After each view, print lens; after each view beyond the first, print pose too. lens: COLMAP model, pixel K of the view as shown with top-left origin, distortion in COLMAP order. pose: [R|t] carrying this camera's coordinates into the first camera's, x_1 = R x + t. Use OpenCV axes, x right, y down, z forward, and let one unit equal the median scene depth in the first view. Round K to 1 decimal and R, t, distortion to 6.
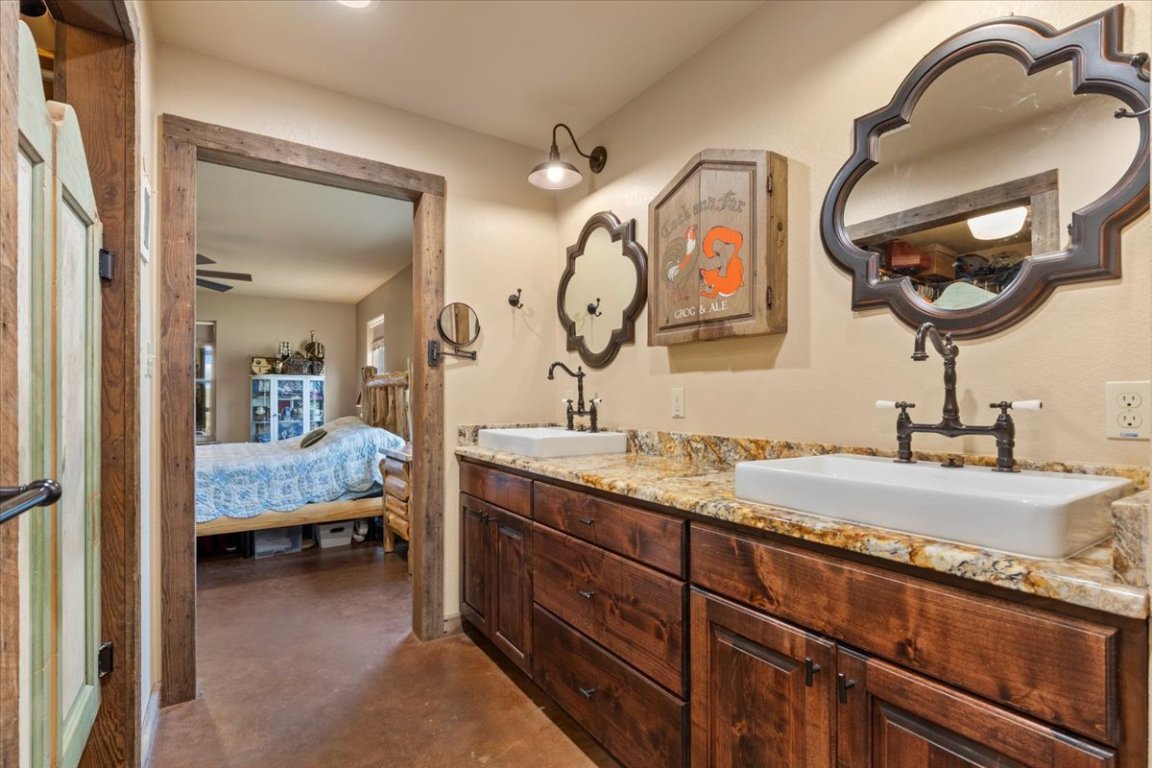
lens RADIAL K [[525.2, 0, 577.6], [0, 525.2, 391.7], [0, 0, 1]] dist [0.001301, -0.000327]
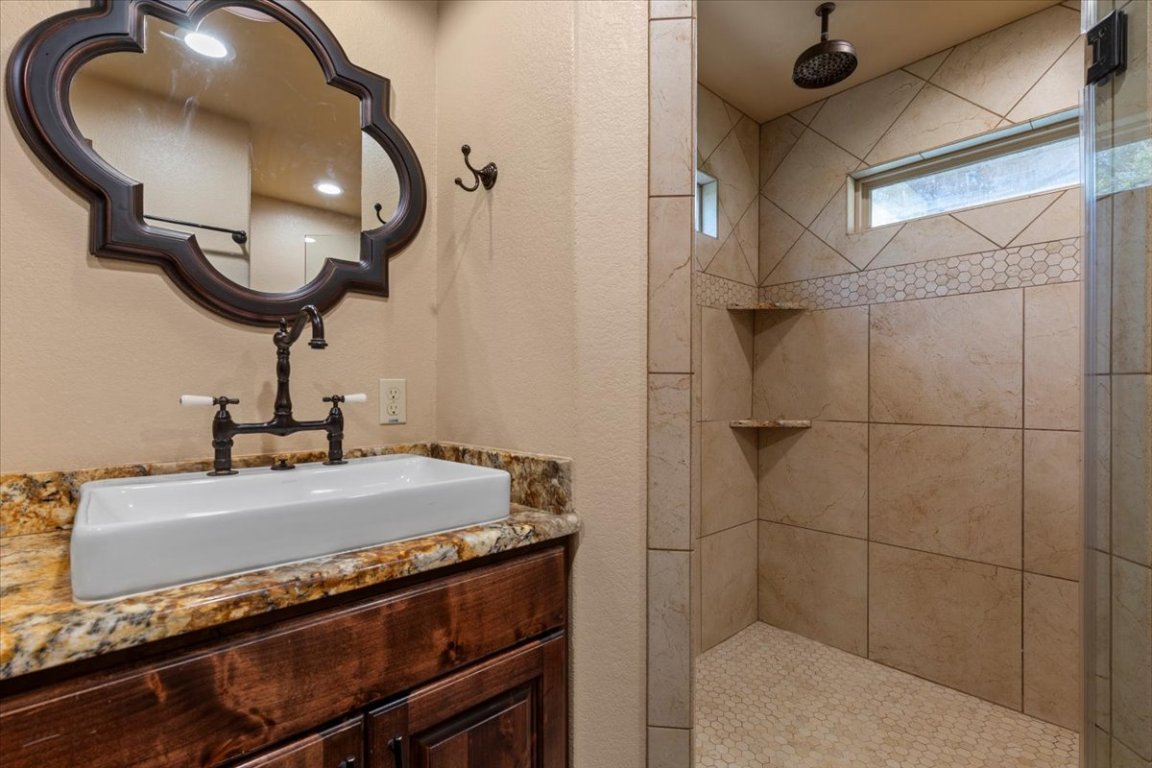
lens RADIAL K [[525.2, 0, 579.4], [0, 525.2, 391.1], [0, 0, 1]] dist [0.001301, -0.000327]
pose [[-0.165429, 0.002562, 0.986218, -0.282450], [-0.009755, 0.999943, -0.004234, 0.010921], [-0.986173, -0.010321, -0.165395, 0.738499]]
